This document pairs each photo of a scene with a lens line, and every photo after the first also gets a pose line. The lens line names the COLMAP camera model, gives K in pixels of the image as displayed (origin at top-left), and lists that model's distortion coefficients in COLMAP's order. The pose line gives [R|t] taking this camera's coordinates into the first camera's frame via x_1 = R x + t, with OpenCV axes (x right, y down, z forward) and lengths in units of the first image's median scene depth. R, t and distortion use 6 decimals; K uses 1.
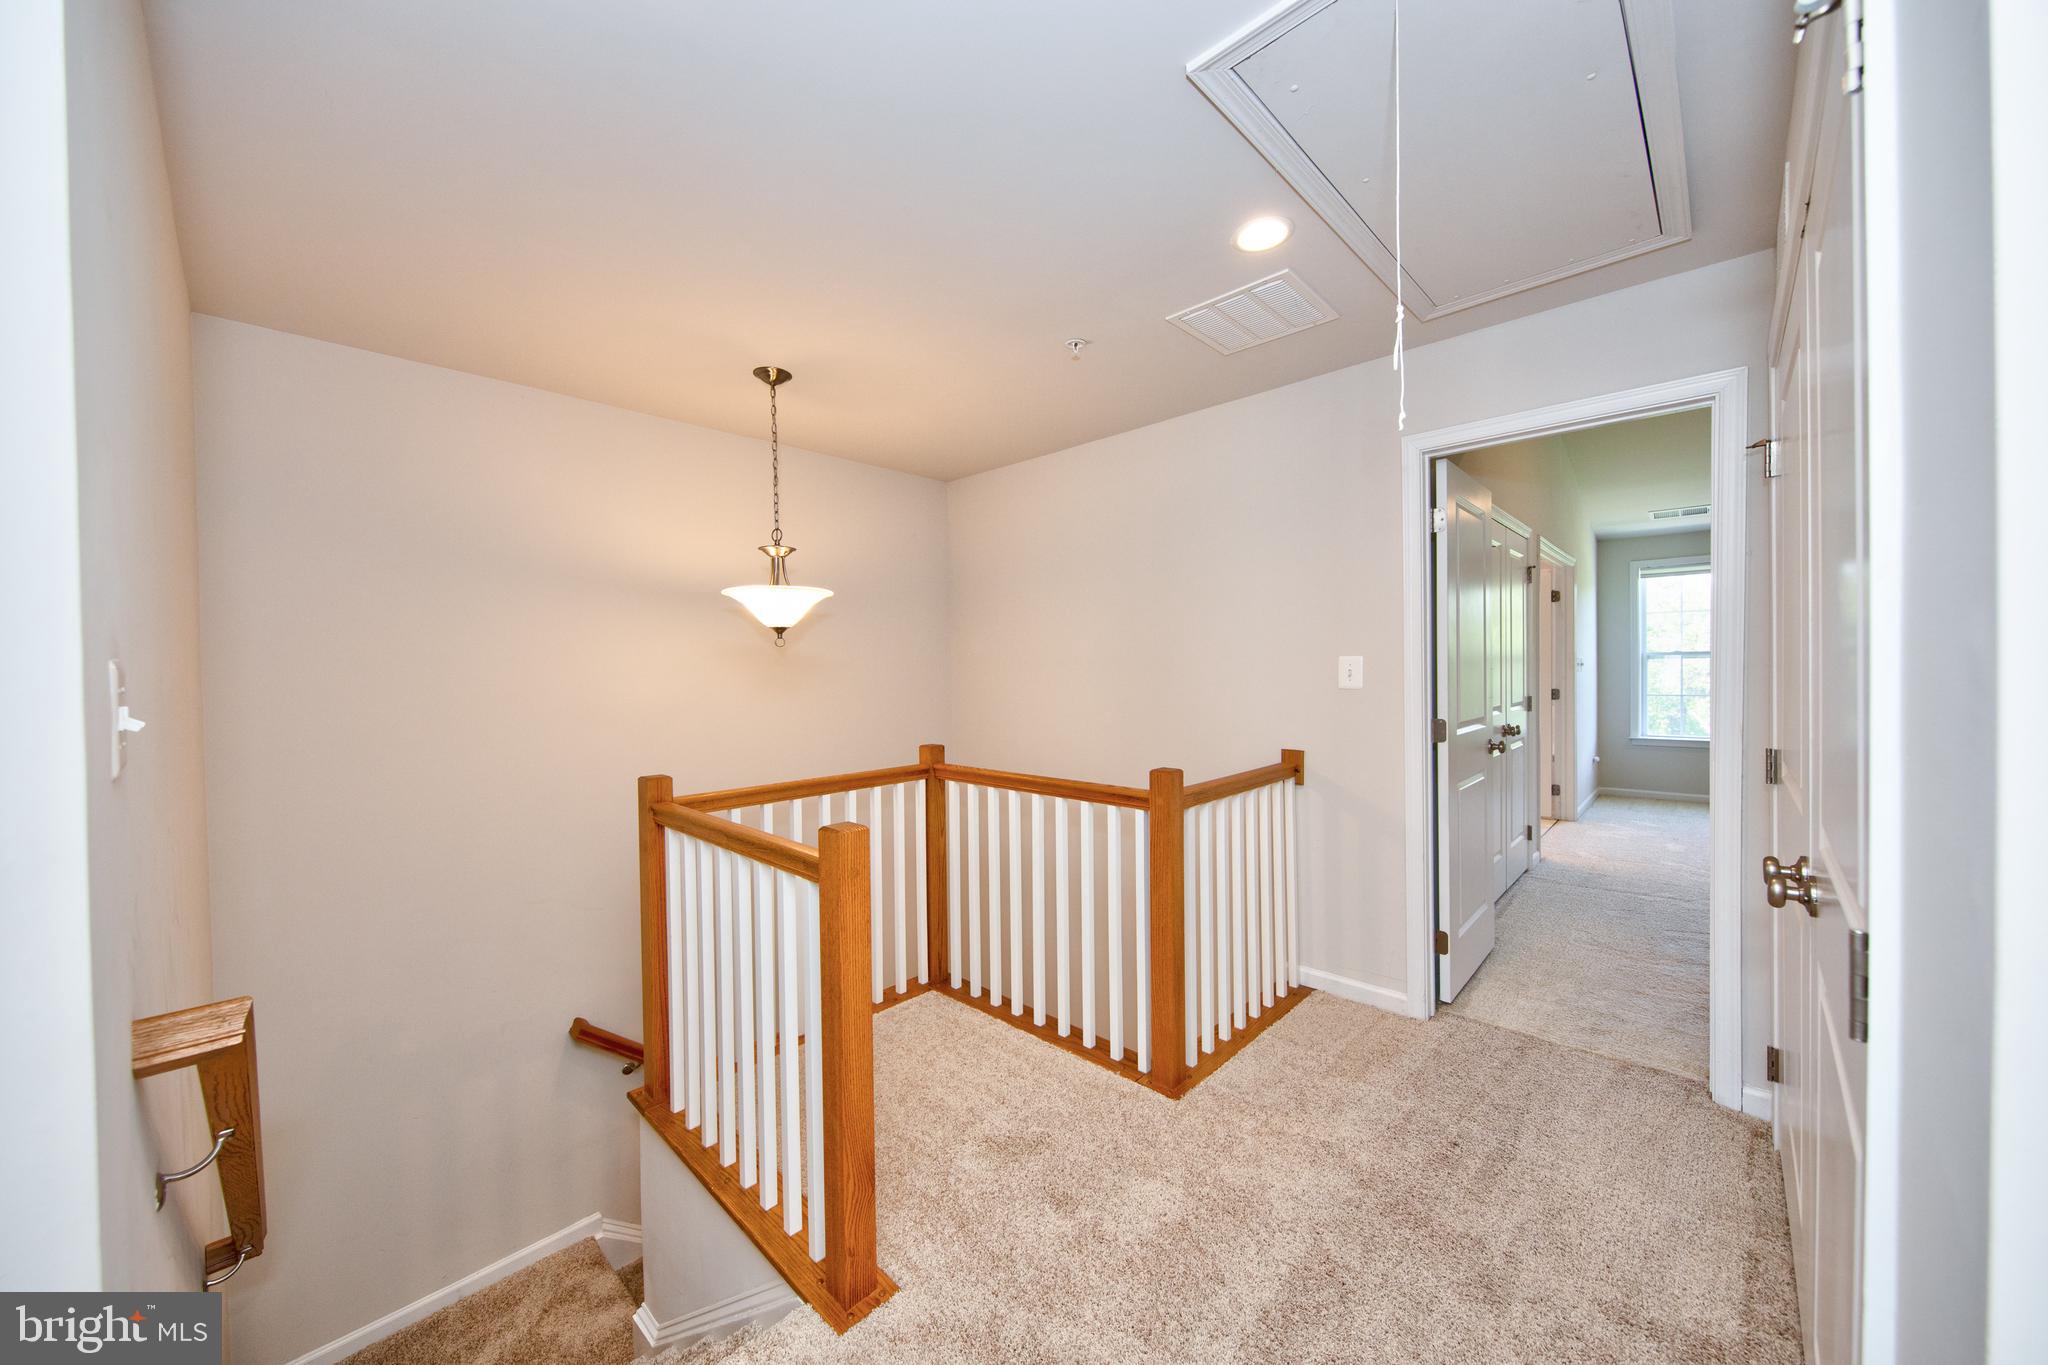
lens RADIAL K [[731.1, 0, 1025.3], [0, 731.1, 678.9], [0, 0, 1]] dist [-0.000281, -0.000002]
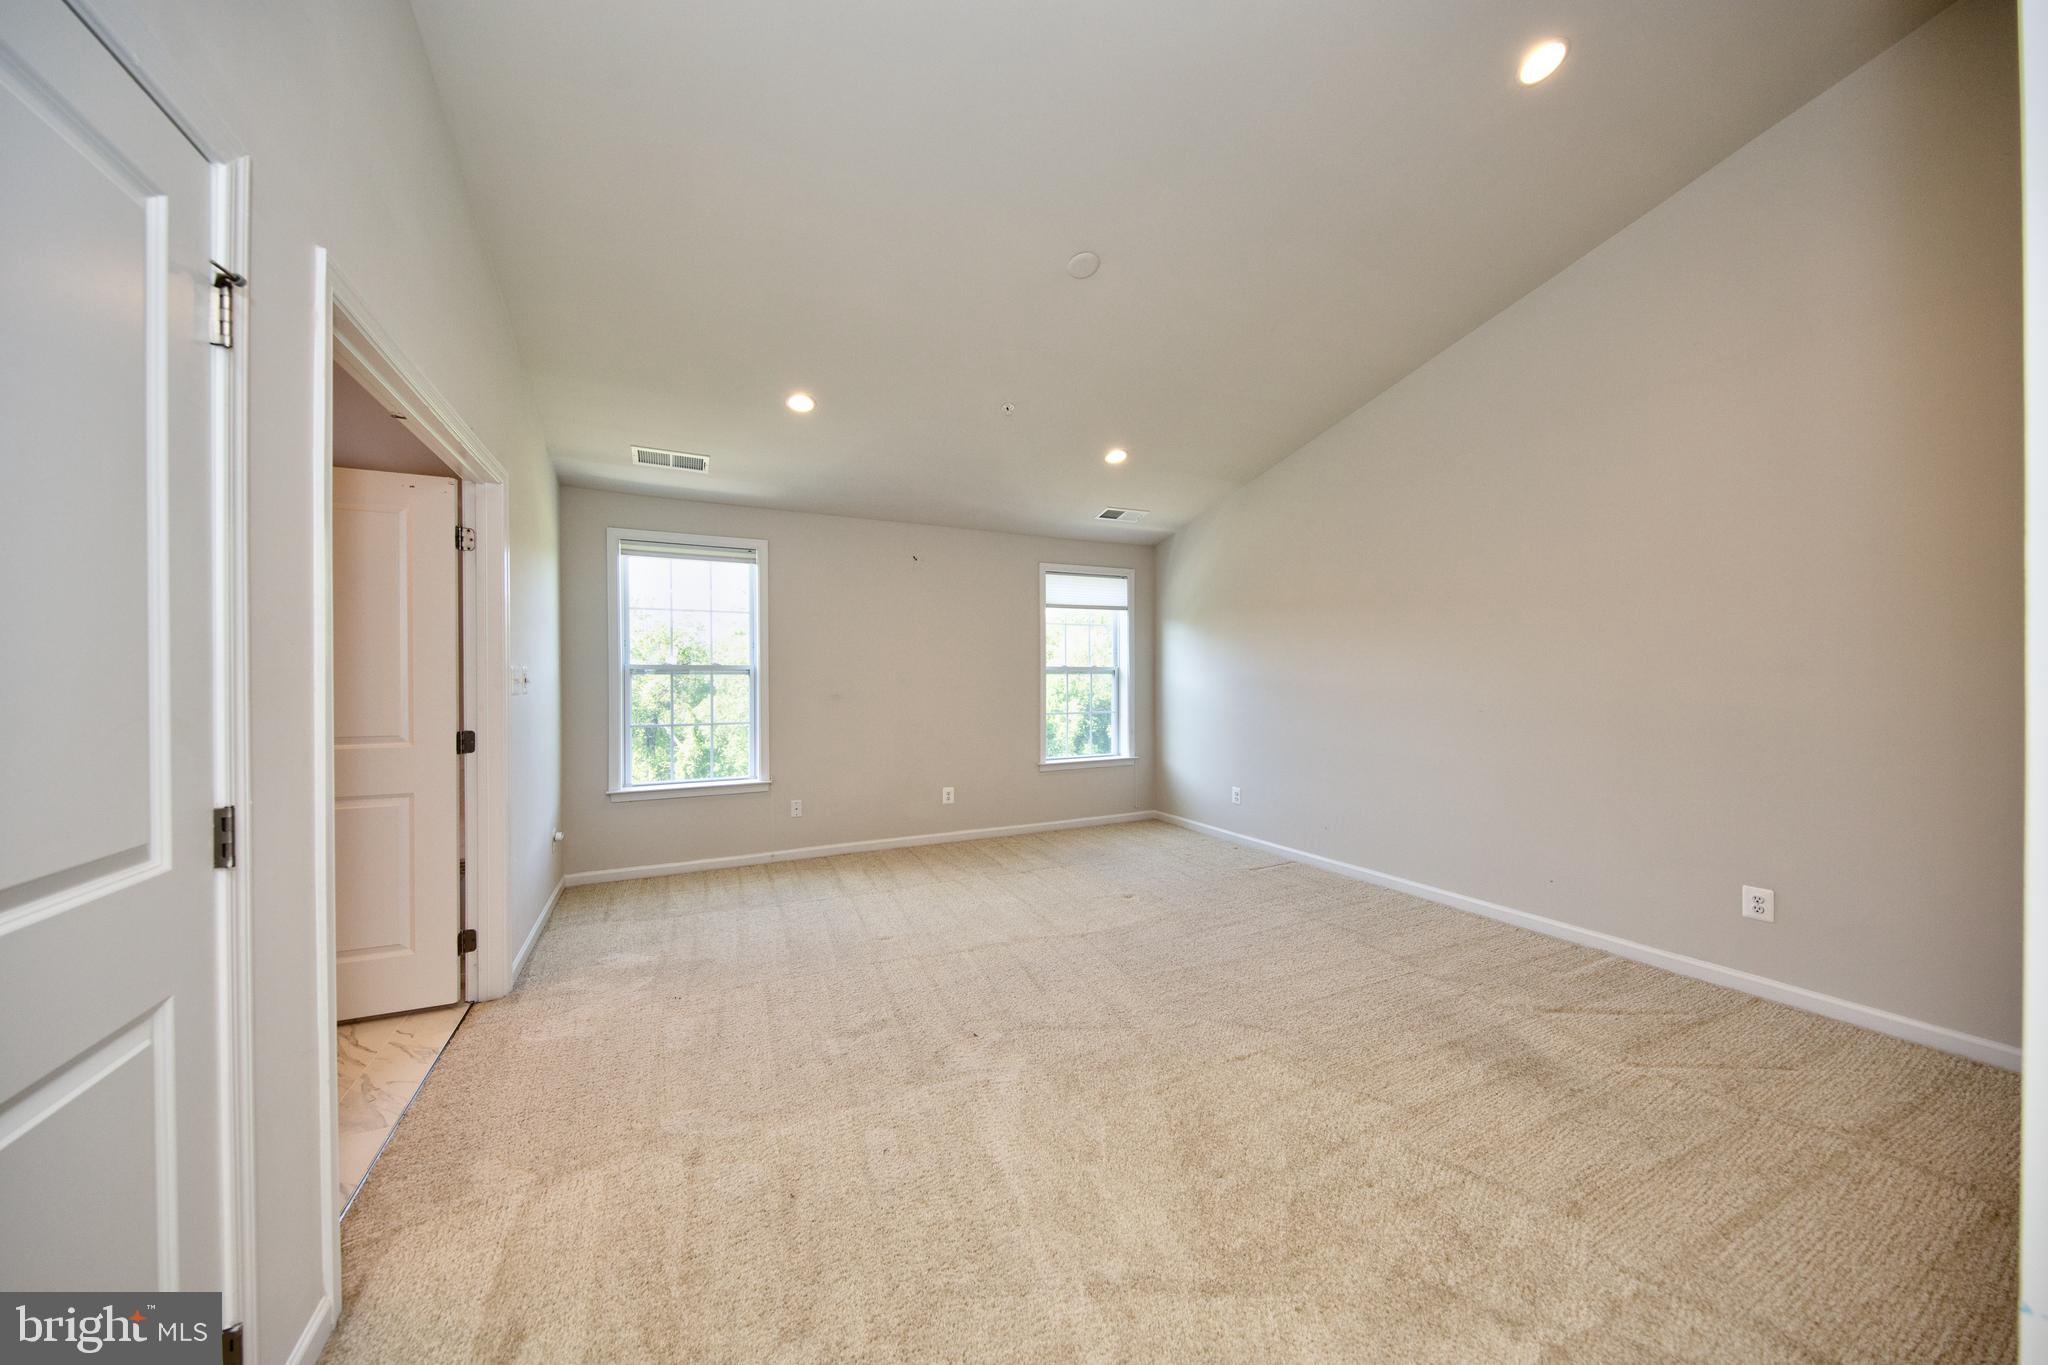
lens RADIAL K [[705.0, 0, 1025.3], [0, 705.0, 682.3], [0, 0, 1]] dist [-0.002757, -0.000121]
pose [[0.343981, 0.003880, 0.938969, 0.365601], [0.010076, 0.999919, -0.007823, -0.009576], [-0.938923, 0.012151, 0.343914, 0.433735]]
